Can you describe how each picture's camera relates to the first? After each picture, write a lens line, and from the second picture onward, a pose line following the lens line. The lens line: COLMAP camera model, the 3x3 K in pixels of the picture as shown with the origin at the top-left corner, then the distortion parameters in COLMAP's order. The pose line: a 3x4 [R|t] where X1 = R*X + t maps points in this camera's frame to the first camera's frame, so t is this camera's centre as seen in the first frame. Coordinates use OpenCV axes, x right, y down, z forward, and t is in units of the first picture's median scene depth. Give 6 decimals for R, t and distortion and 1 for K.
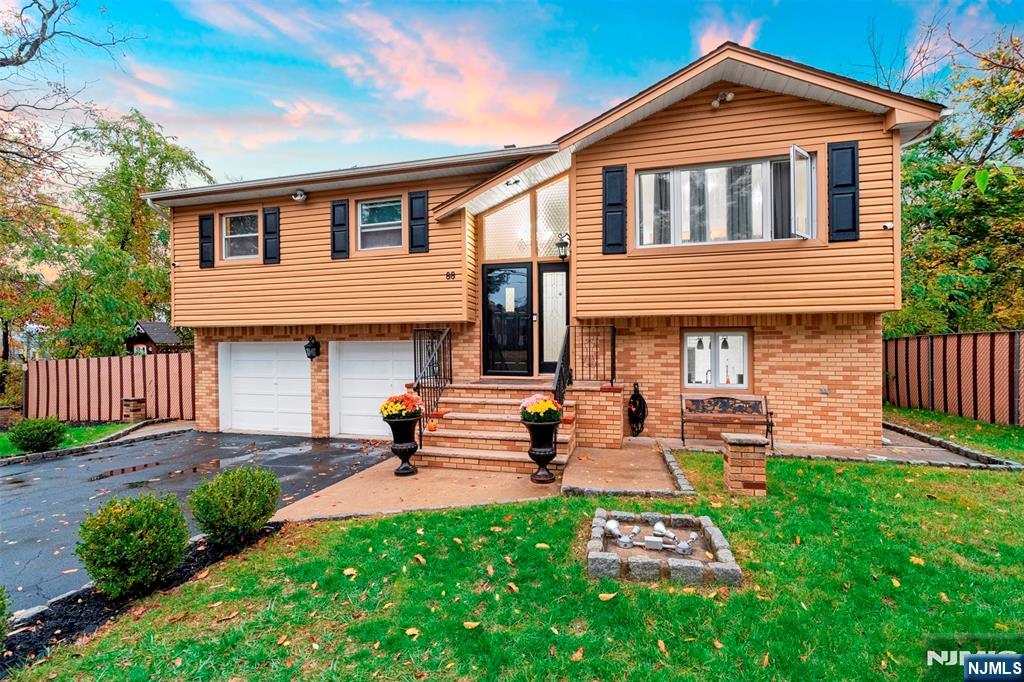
lens RADIAL K [[478.3, 0, 508.3], [0, 478.3, 356.1], [0, 0, 1]] dist [-0.005371, 0.000709]
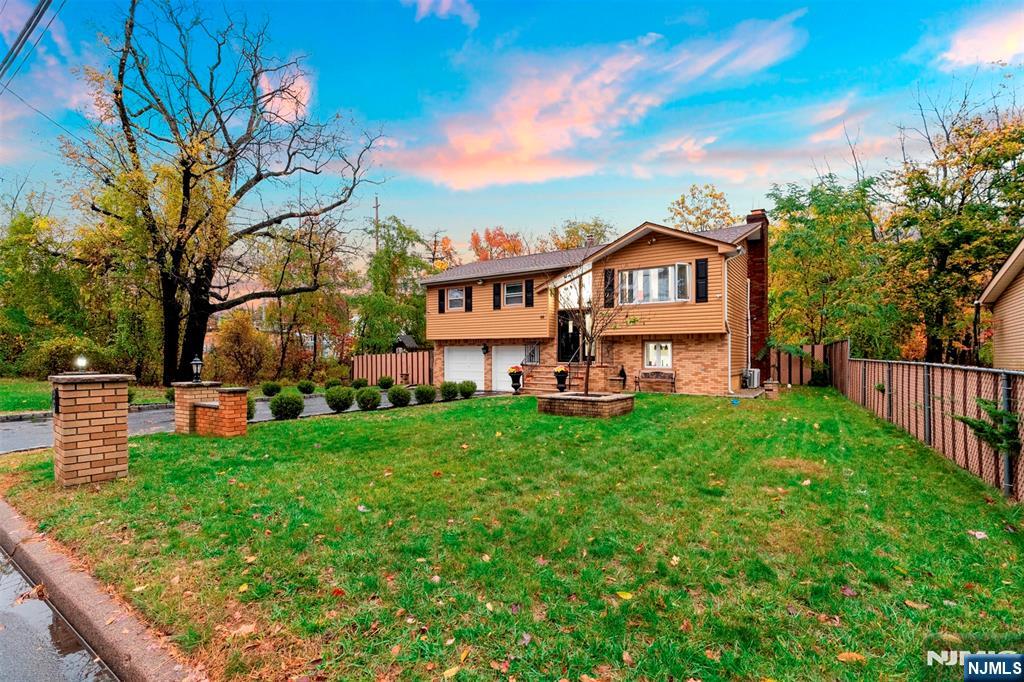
lens RADIAL K [[478.3, 0, 508.3], [0, 478.3, 356.1], [0, 0, 1]] dist [-0.005371, 0.000709]
pose [[0.942557, 0.007648, -0.333957, 0.506578], [-0.011244, 0.999898, -0.008835, 0.039365], [0.333855, 0.012082, 0.942547, -1.233390]]
